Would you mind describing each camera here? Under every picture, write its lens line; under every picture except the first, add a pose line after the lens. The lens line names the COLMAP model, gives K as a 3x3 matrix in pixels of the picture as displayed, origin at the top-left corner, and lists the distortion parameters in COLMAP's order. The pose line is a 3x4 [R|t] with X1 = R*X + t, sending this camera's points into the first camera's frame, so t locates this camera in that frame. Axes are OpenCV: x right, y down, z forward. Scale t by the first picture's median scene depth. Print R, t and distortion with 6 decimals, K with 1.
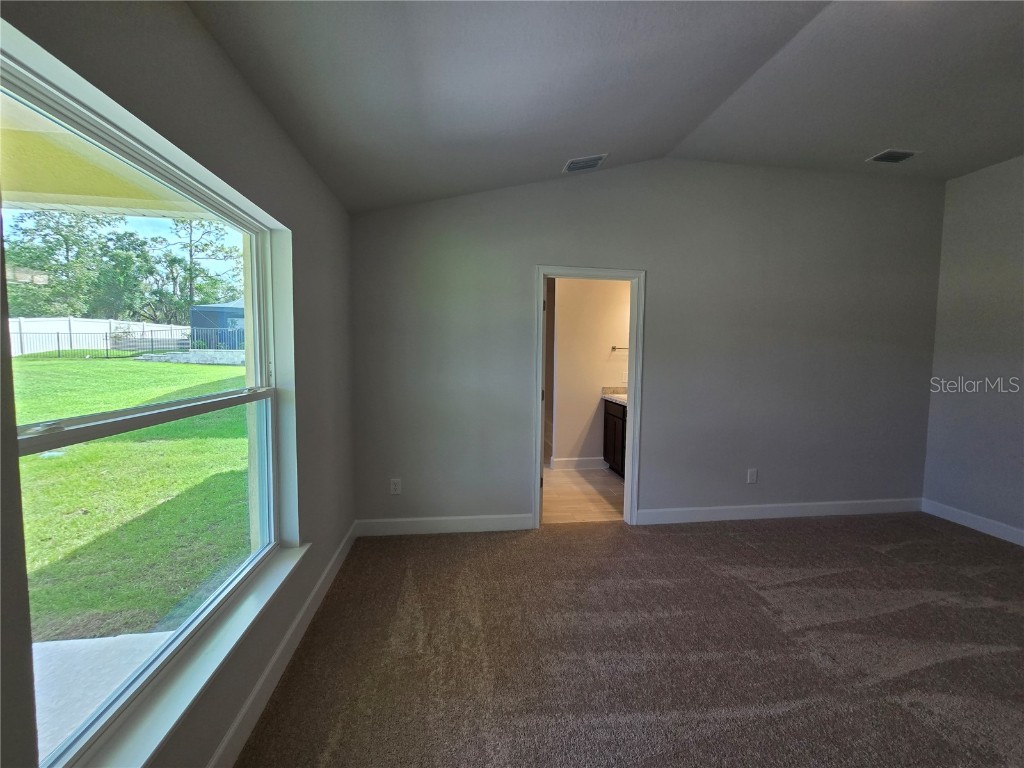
lens RADIAL K [[420.1, 0, 515.1], [0, 420.1, 379.9], [0, 0, 1]] dist [-0.001229, 0.002278]
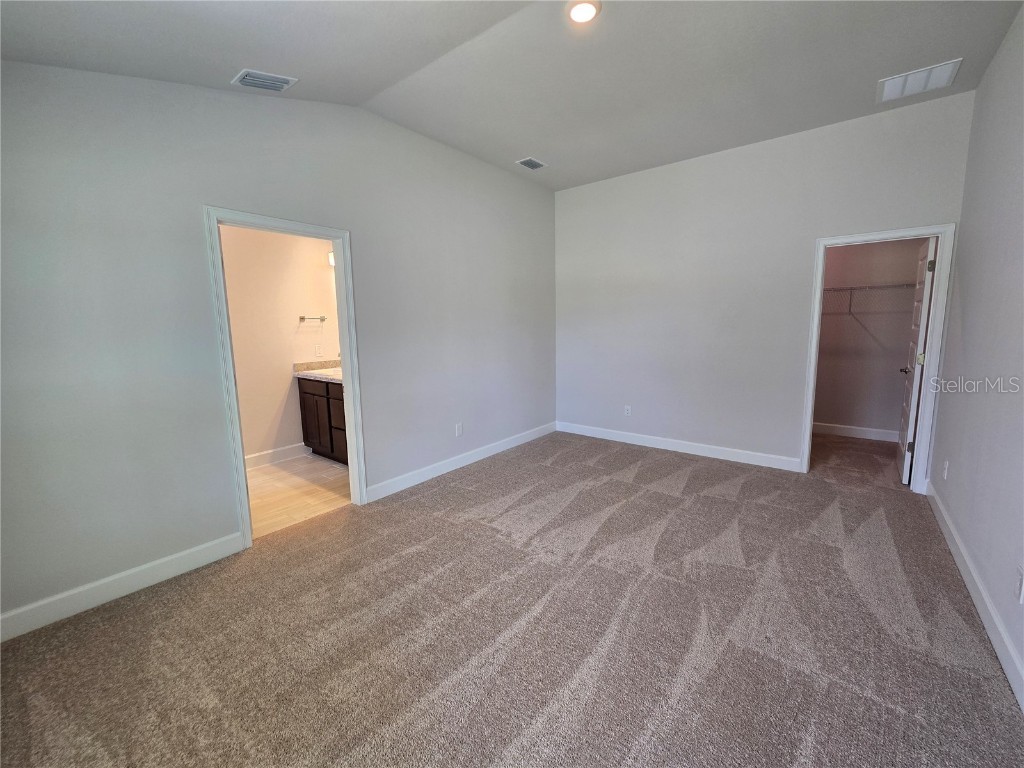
lens RADIAL K [[421.0, 0, 512.3], [0, 421.0, 381.0], [0, 0, 1]] dist [-0.000344, 0.001001]
pose [[0.722880, -0.118162, 0.680795, -0.117870], [0.069622, 0.992711, 0.098373, -0.003273], [-0.687457, -0.023713, 0.725838, 0.107932]]
